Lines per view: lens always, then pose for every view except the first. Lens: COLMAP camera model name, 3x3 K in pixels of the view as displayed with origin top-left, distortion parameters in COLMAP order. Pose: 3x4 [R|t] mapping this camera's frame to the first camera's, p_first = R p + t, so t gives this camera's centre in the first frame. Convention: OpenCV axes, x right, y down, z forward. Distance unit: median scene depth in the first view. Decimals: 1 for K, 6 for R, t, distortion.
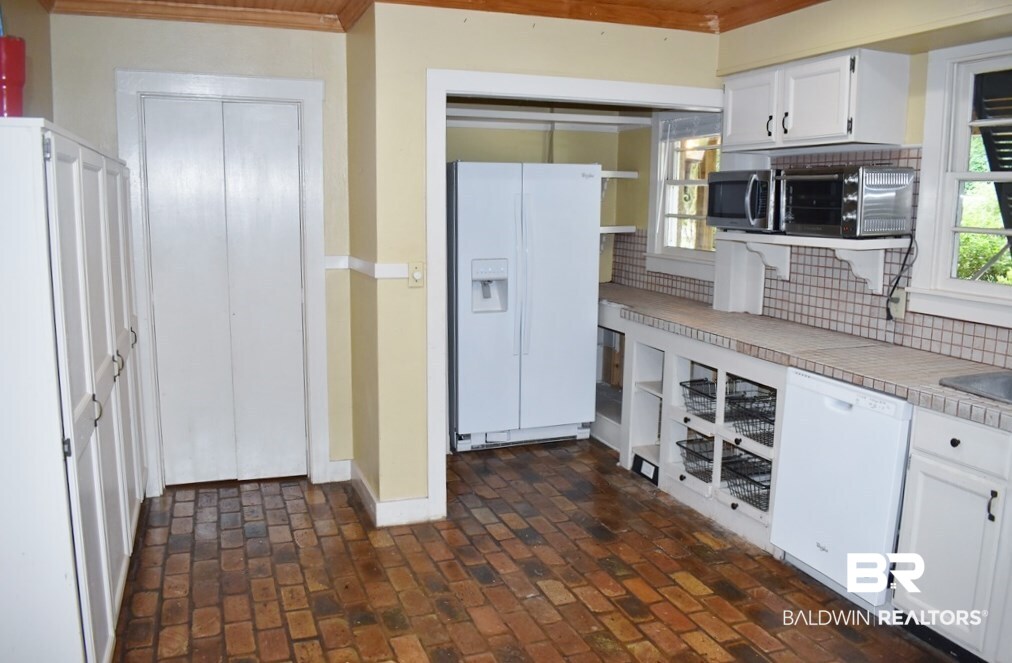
lens RADIAL K [[802.5, 0, 506.0], [0, 802.5, 331.5], [0, 0, 1]] dist [-0.094219, 0.011556]
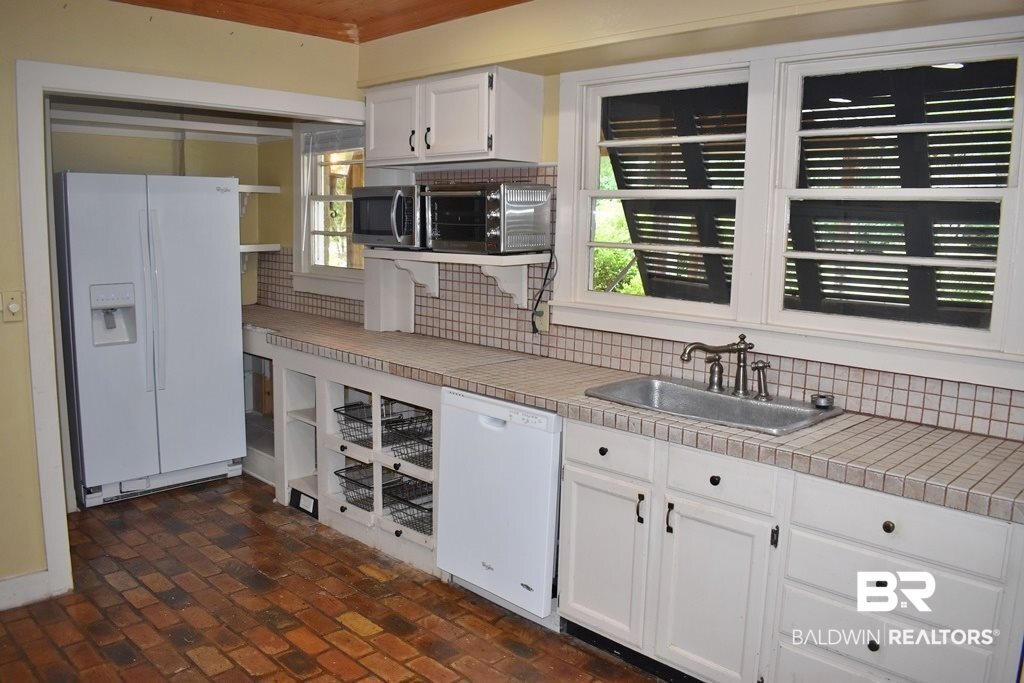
lens RADIAL K [[801.7, 0, 512.0], [0, 801.7, 341.5], [0, 0, 1]] dist [-0.087393, 0.004712]
pose [[0.908260, -0.052881, 0.415050, 0.023925], [0.055672, 0.998435, 0.005381, -0.010675], [-0.414685, 0.018219, 0.909782, 0.056396]]
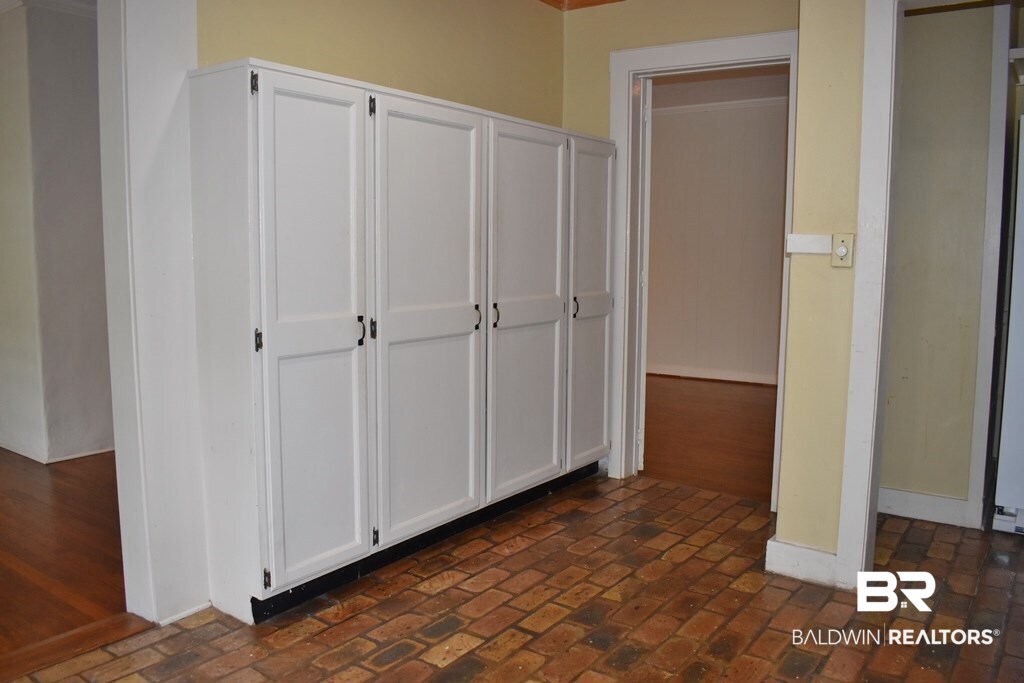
lens RADIAL K [[801.7, 0, 512.0], [0, 801.7, 341.5], [0, 0, 1]] dist [-0.087393, 0.004712]
pose [[0.554697, 0.092699, -0.826873, 0.339267], [-0.135760, 0.990540, 0.019974, 0.041180], [0.820903, 0.101176, 0.562034, 0.347865]]
